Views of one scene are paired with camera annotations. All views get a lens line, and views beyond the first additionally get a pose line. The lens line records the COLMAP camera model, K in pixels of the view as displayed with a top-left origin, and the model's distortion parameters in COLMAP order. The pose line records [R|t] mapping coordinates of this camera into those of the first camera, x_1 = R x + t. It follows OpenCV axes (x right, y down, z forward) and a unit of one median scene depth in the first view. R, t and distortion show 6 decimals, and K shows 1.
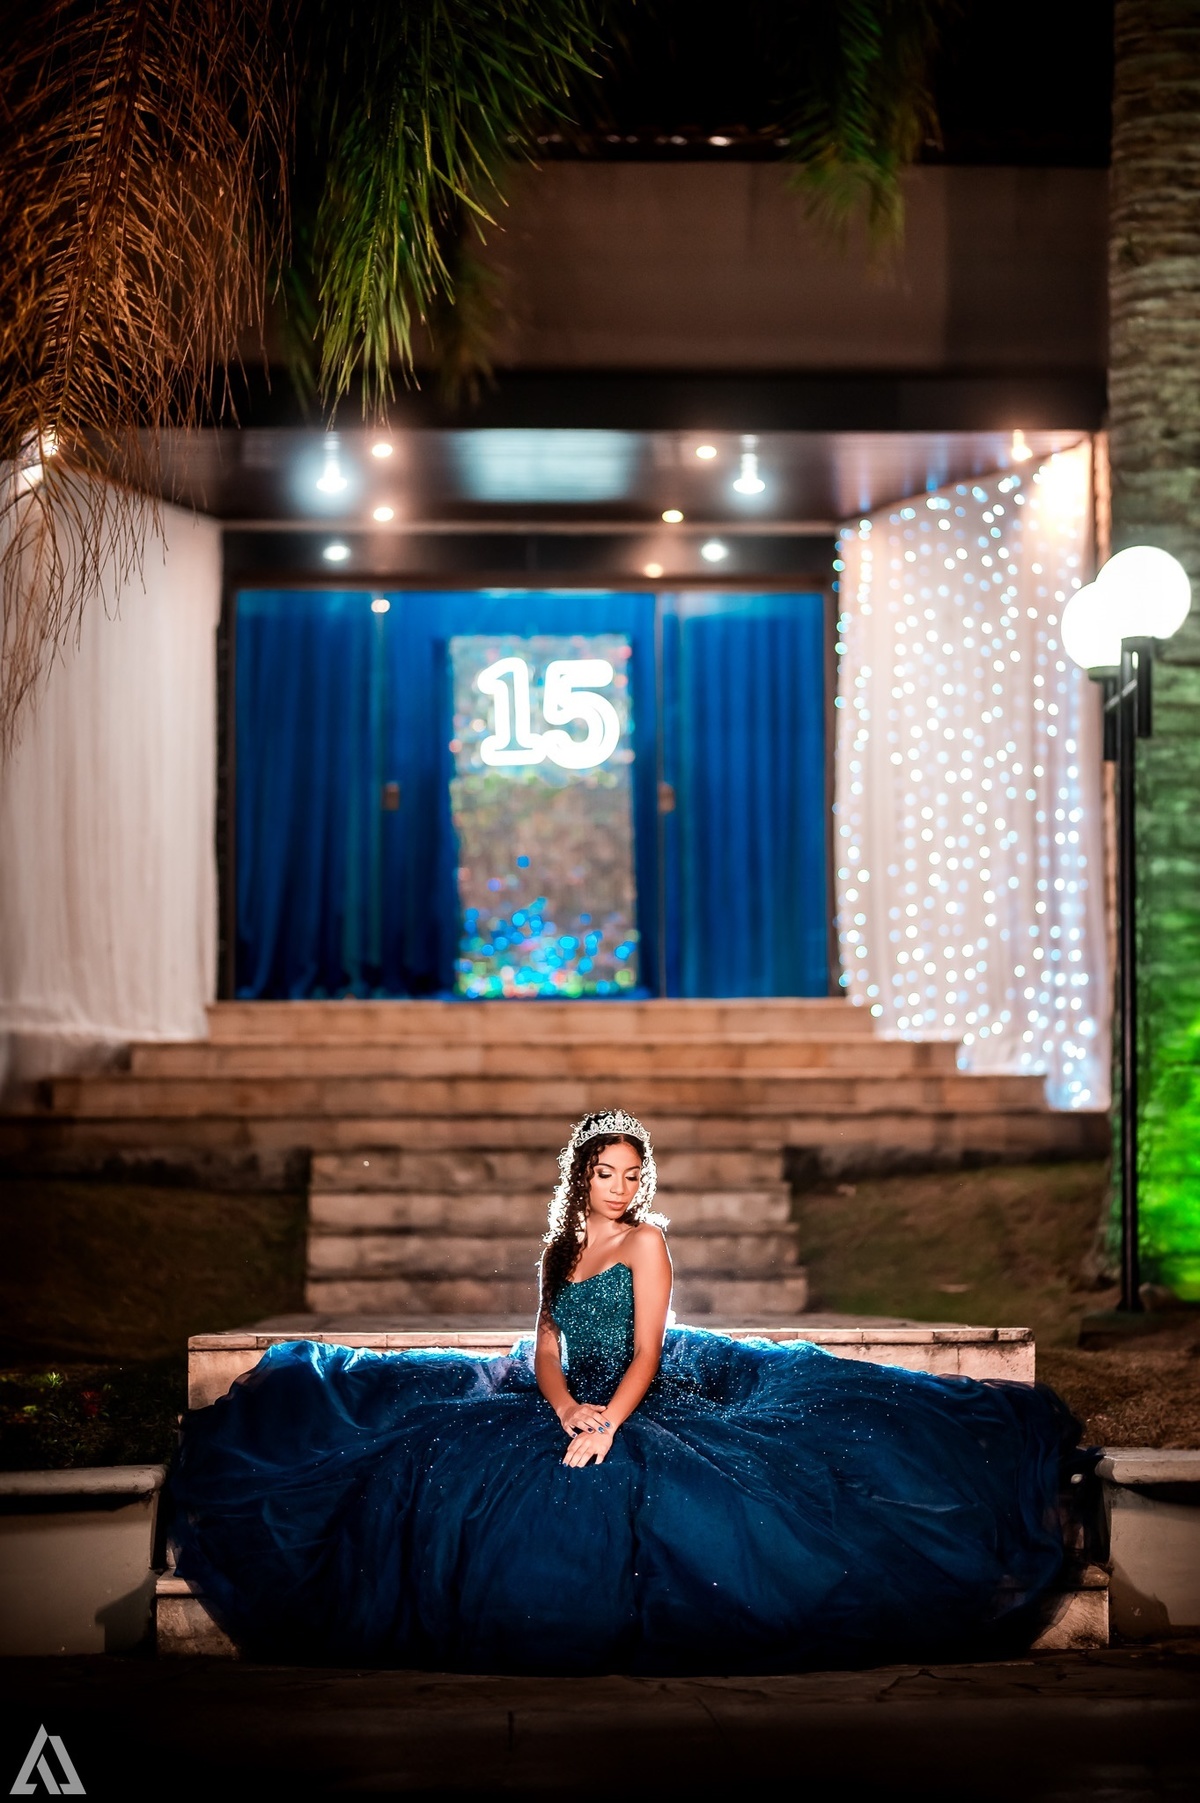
lens RADIAL K [[4138.5, 0, 600.0], [0, 4138.5, 901.5], [0, 0, 1]] dist [-0.039299, -0.166615]
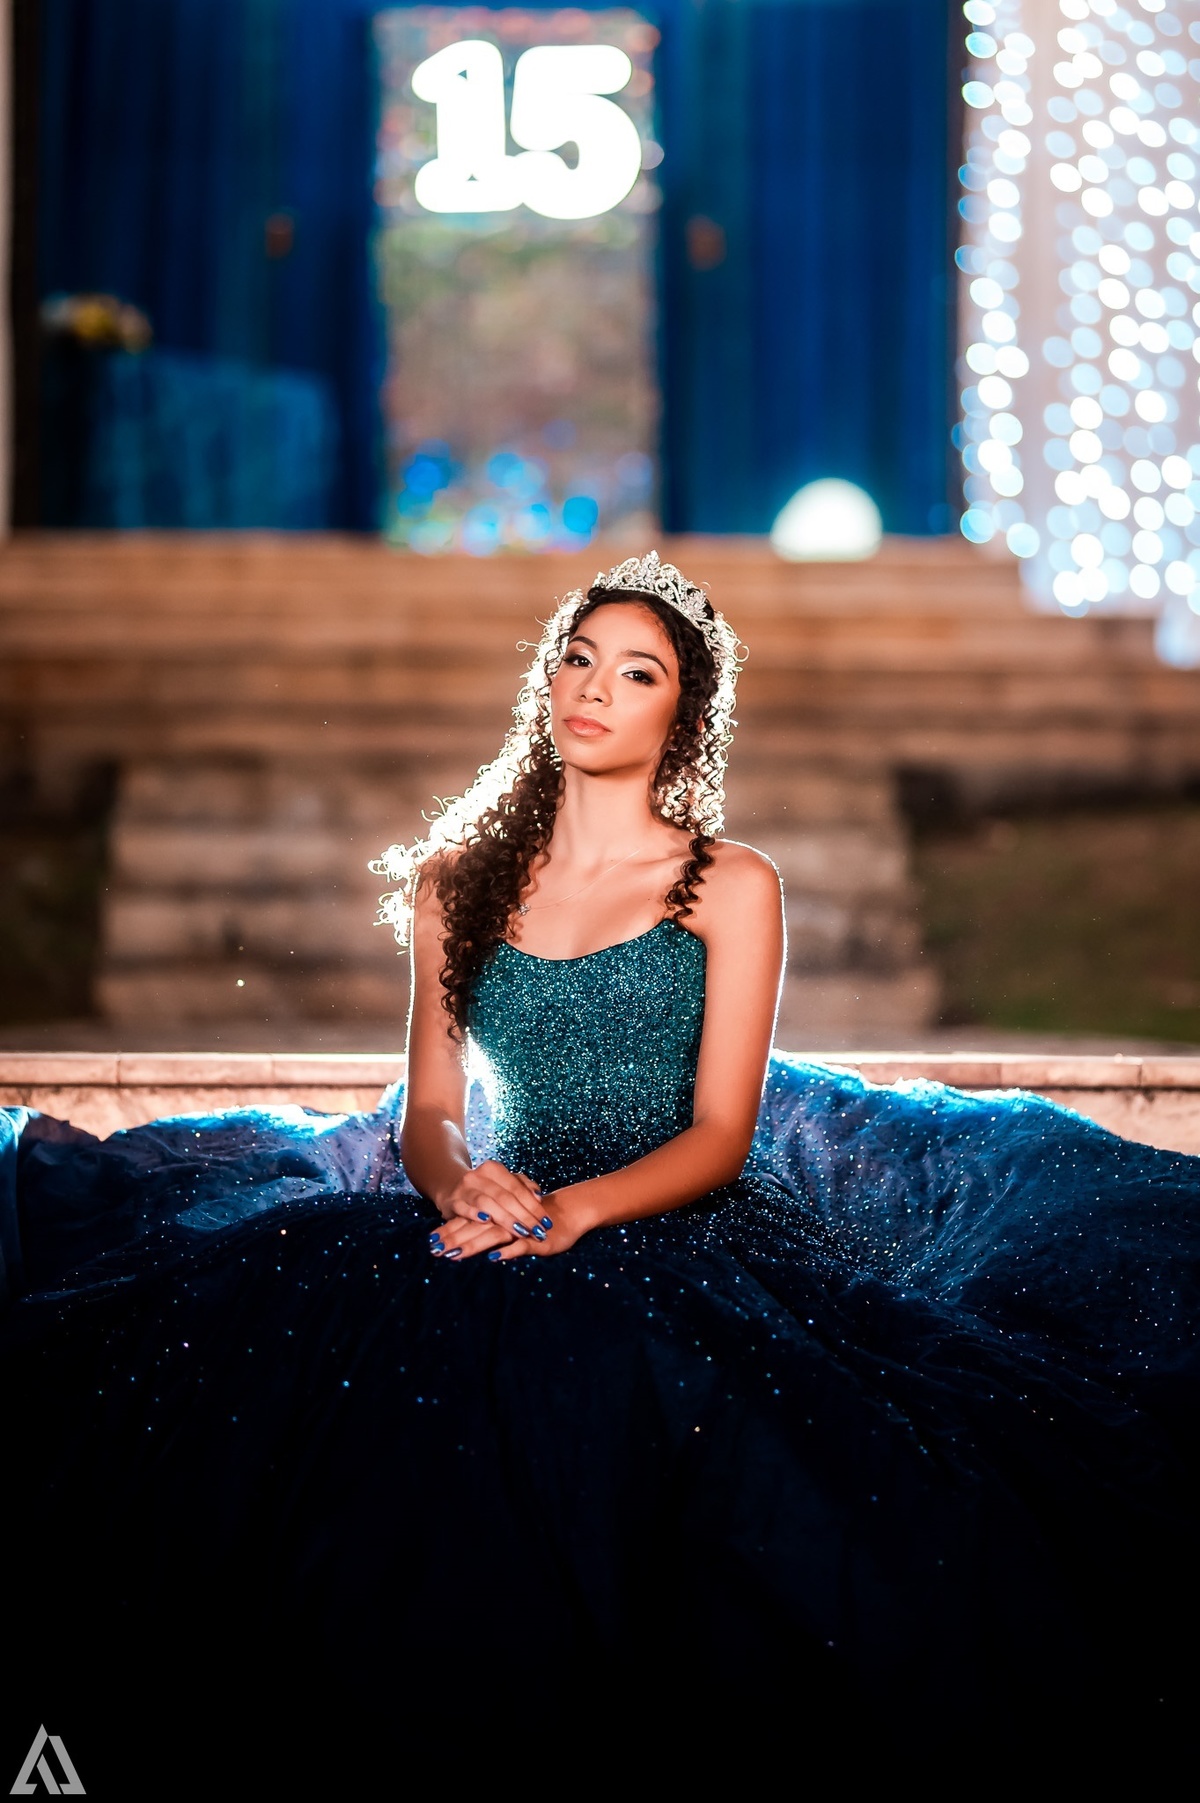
lens RADIAL K [[4437.9, 0, 600.0], [0, 4437.9, 901.5], [0, 0, 1]] dist [0.007860, 0.244907]
pose [[0.999939, 0.010954, -0.001312, 0.001864], [-0.010841, 0.997685, 0.067128, 0.036642], [0.002044, -0.067110, 0.997743, 0.347623]]
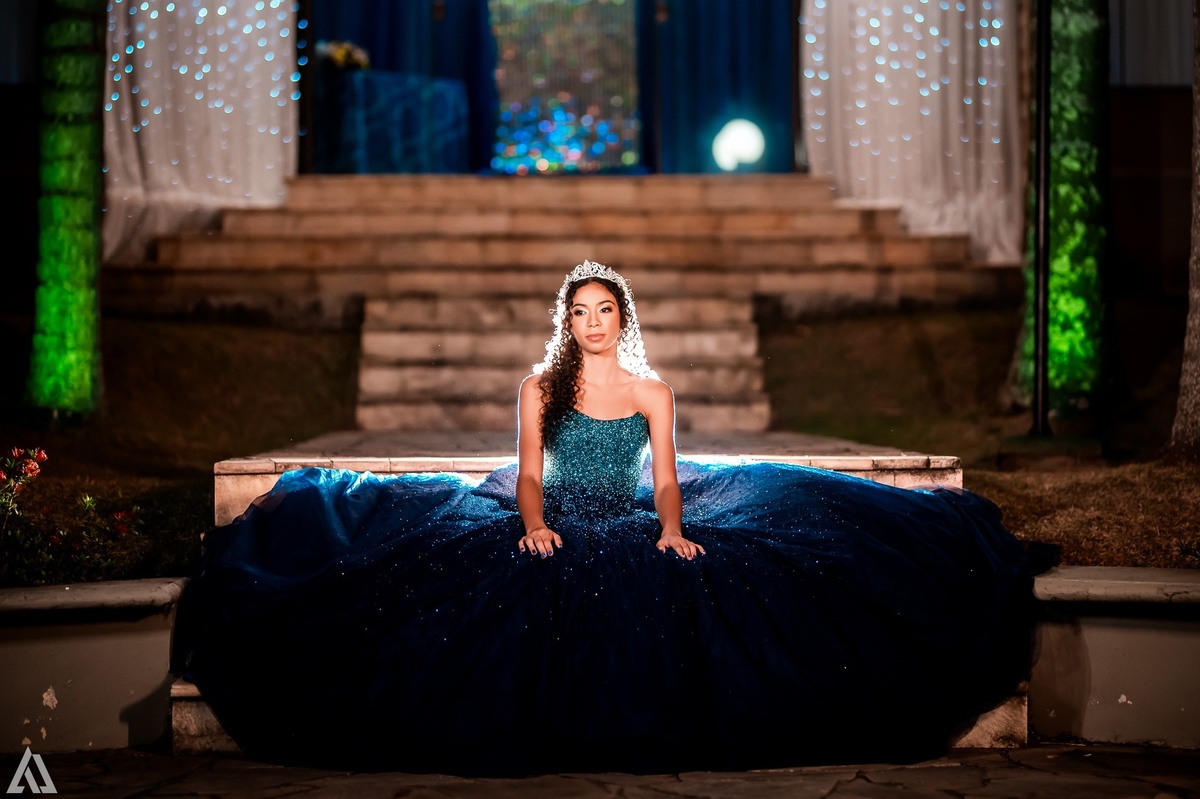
lens RADIAL K [[2953.7, 0, 600.0], [0, 2953.7, 399.5], [0, 0, 1]] dist [0.007860, 0.244907]
pose [[0.999900, 0.003748, -0.013635, 0.011577], [-0.002428, 0.995416, 0.095610, 0.007102], [0.013930, -0.095567, 0.995325, 0.134042]]
